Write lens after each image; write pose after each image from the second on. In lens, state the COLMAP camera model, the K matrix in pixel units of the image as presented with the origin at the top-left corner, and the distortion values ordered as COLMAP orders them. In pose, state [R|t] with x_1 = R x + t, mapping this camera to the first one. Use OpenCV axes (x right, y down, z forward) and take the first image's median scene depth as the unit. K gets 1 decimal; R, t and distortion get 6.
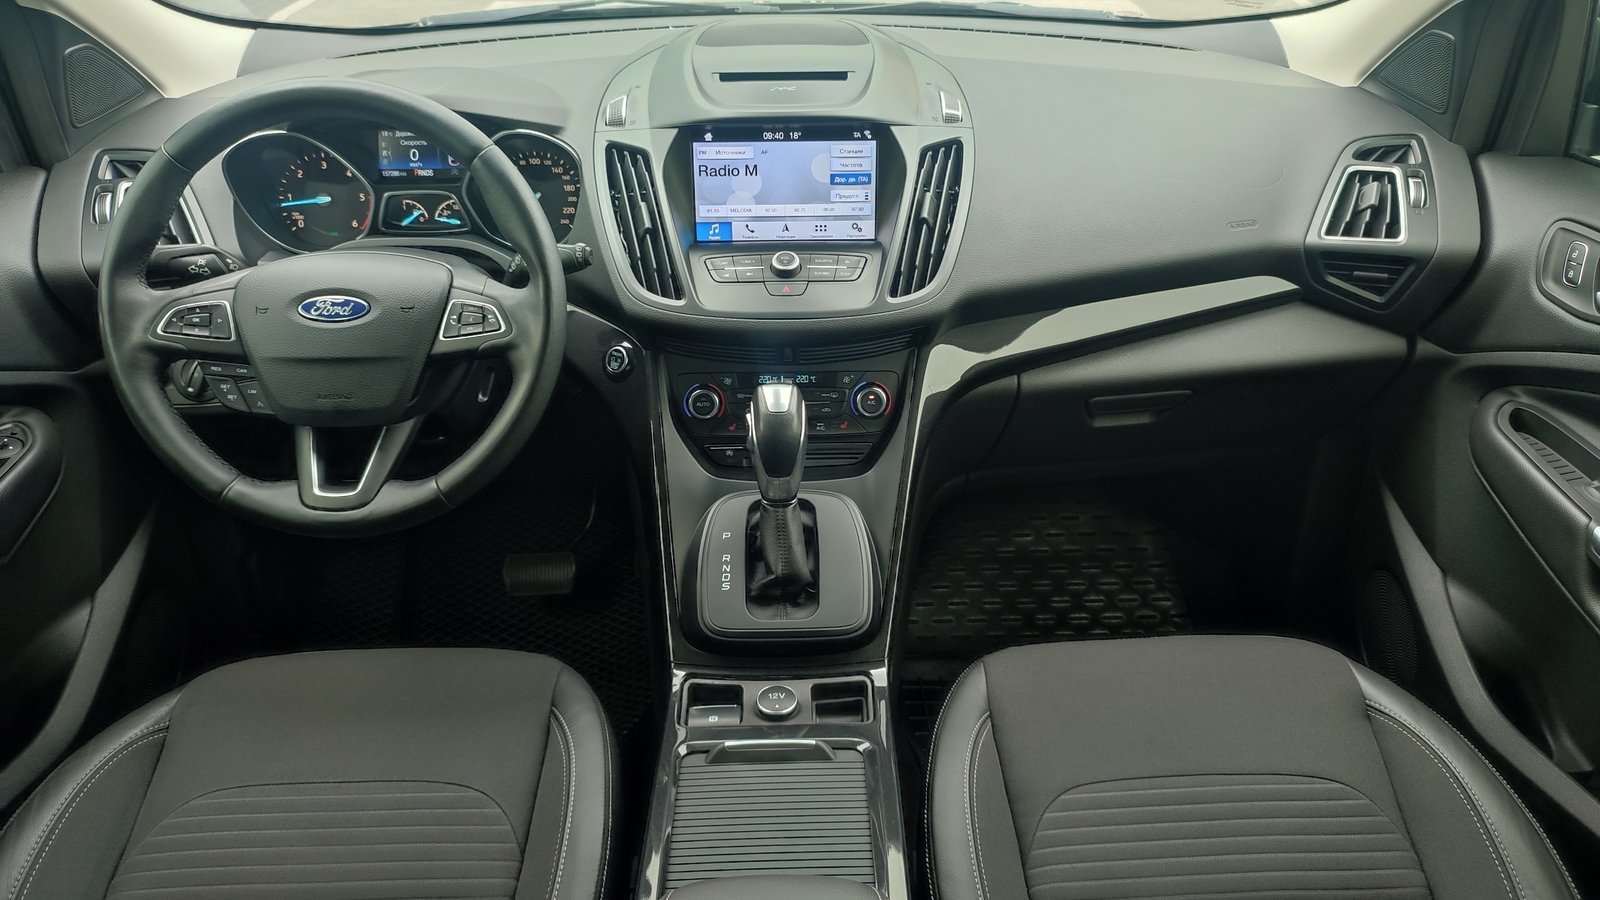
lens RADIAL K [[1228.2, 0, 799.2], [0, 1228.2, 479.7], [0, 0, 1]] dist [0.029163, -0.006259]
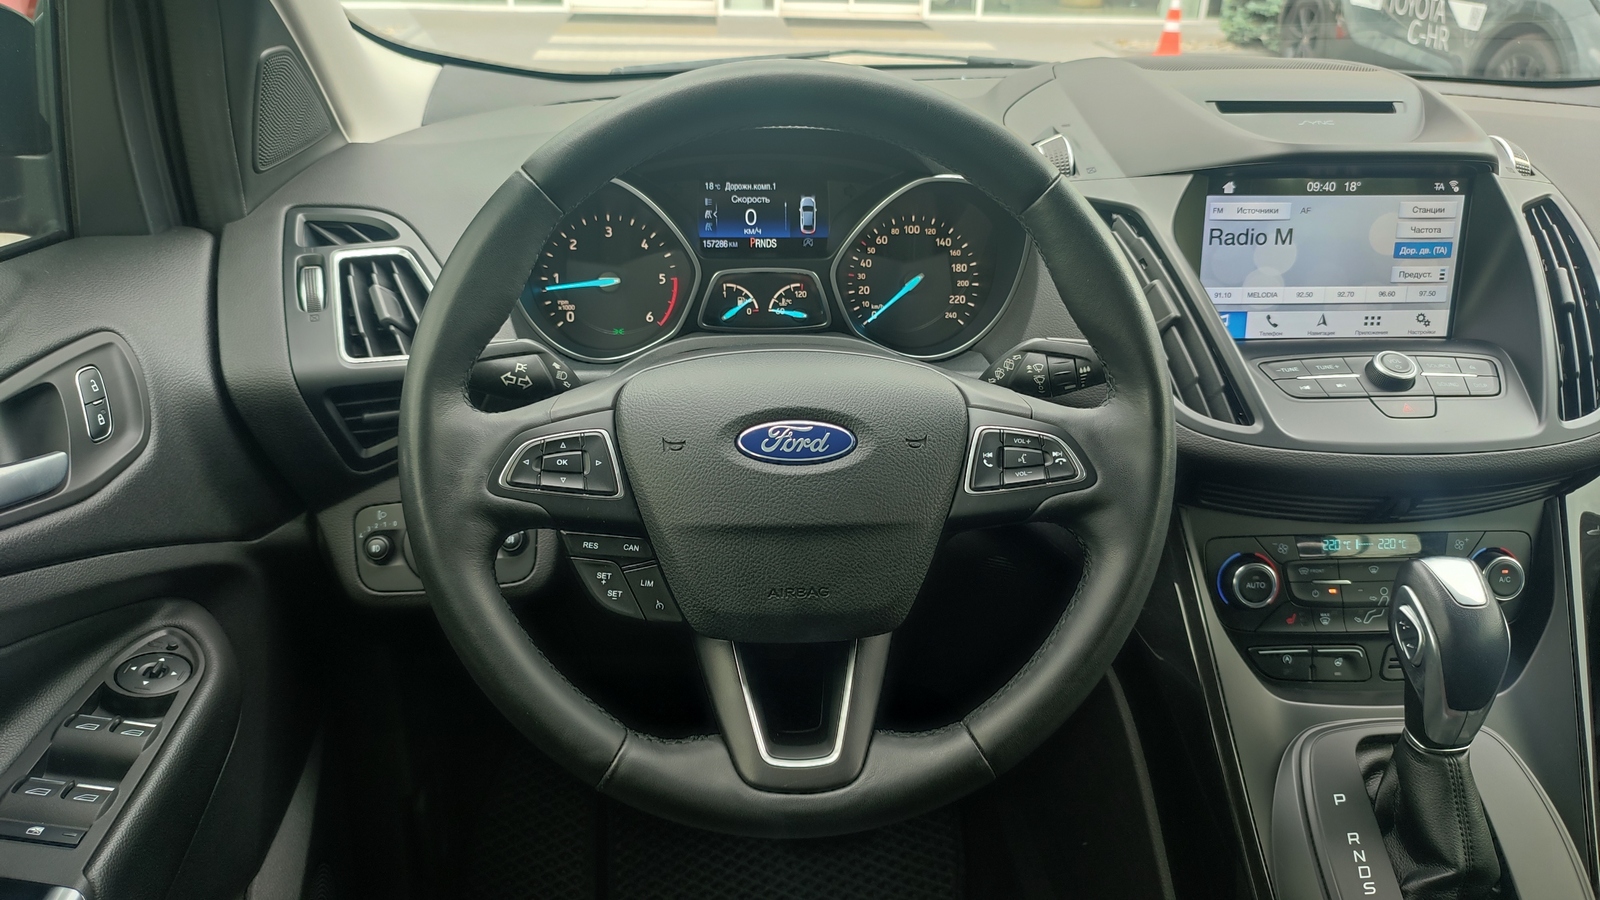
lens RADIAL K [[1228.2, 0, 799.2], [0, 1228.2, 479.7], [0, 0, 1]] dist [0.029163, -0.006259]
pose [[0.997515, -0.004504, 0.070317, -0.356558], [0.011664, 0.994742, -0.101748, -0.052011], [-0.069489, 0.102315, 0.992322, 0.358193]]
